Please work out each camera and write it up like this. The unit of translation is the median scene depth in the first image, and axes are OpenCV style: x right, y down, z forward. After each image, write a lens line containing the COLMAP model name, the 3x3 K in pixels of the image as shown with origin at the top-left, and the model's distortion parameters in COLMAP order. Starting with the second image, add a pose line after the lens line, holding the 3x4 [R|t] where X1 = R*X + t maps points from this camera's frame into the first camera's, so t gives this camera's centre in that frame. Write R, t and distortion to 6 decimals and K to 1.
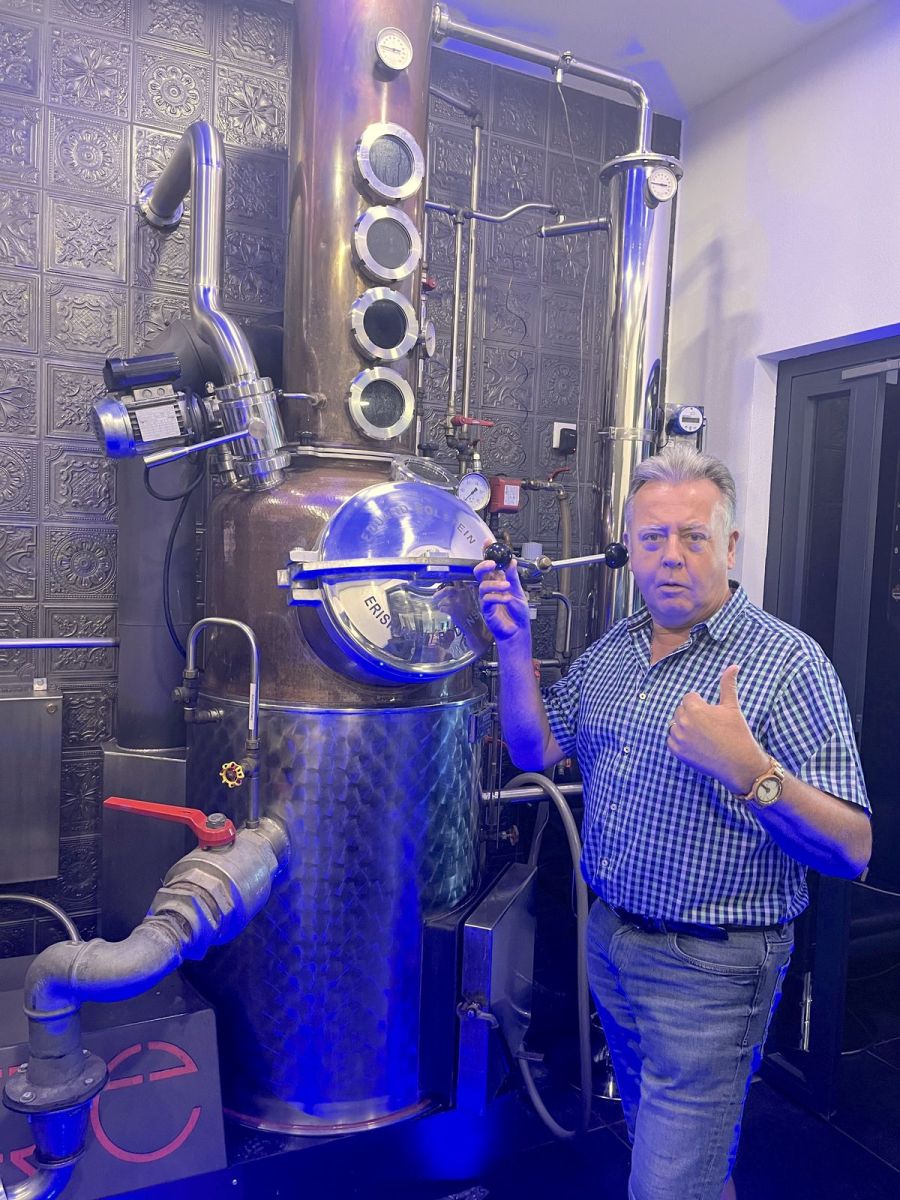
lens RADIAL K [[913.5, 0, 450.0], [0, 913.5, 600.0], [0, 0, 1]] dist [0.076281, -0.061532]
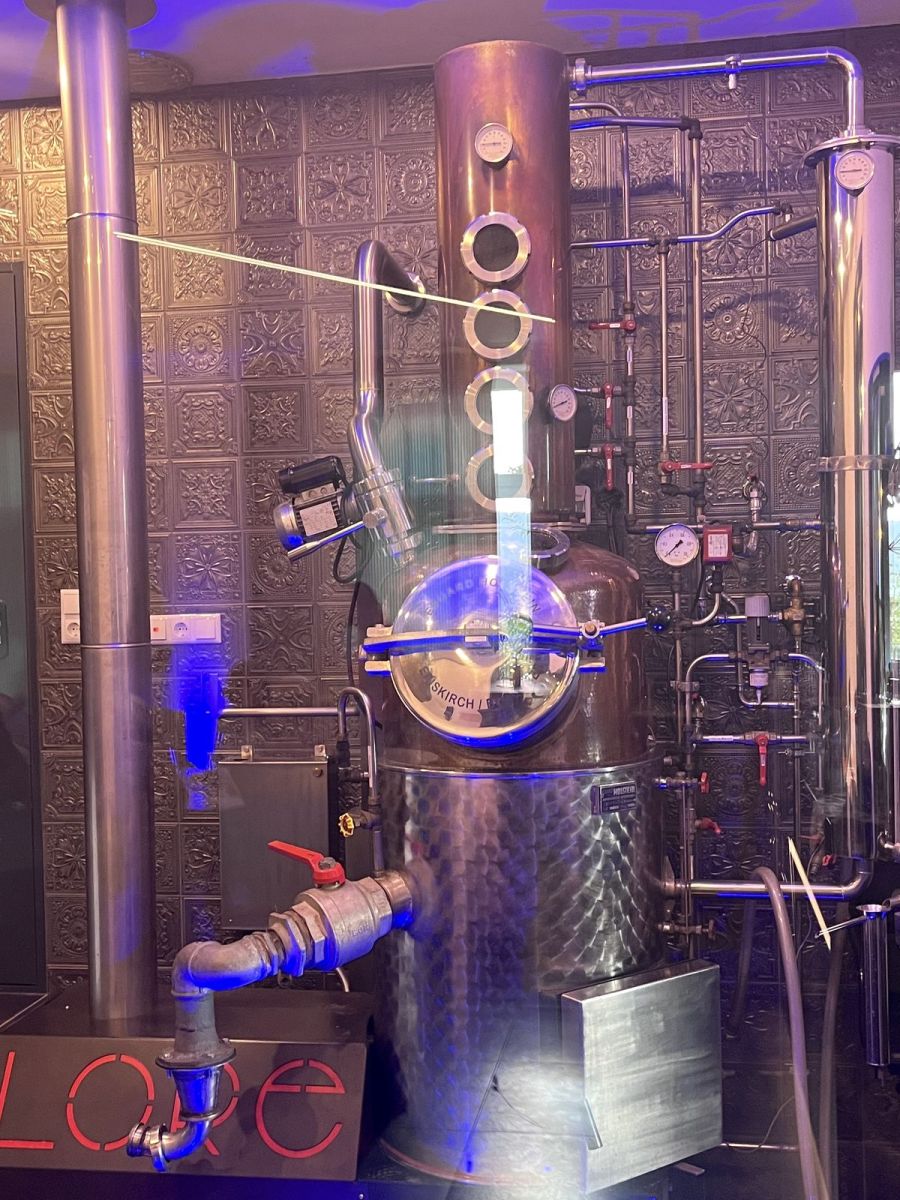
lens RADIAL K [[1307.6, 0, 451.9], [0, 1307.6, 621.7], [0, 0, 1]] dist [0.135984, -0.002299]
pose [[0.831869, -0.040612, -0.553484, 0.705544], [0.023224, 0.998993, -0.038398, 0.002910], [0.554486, 0.019088, 0.831974, -0.259027]]
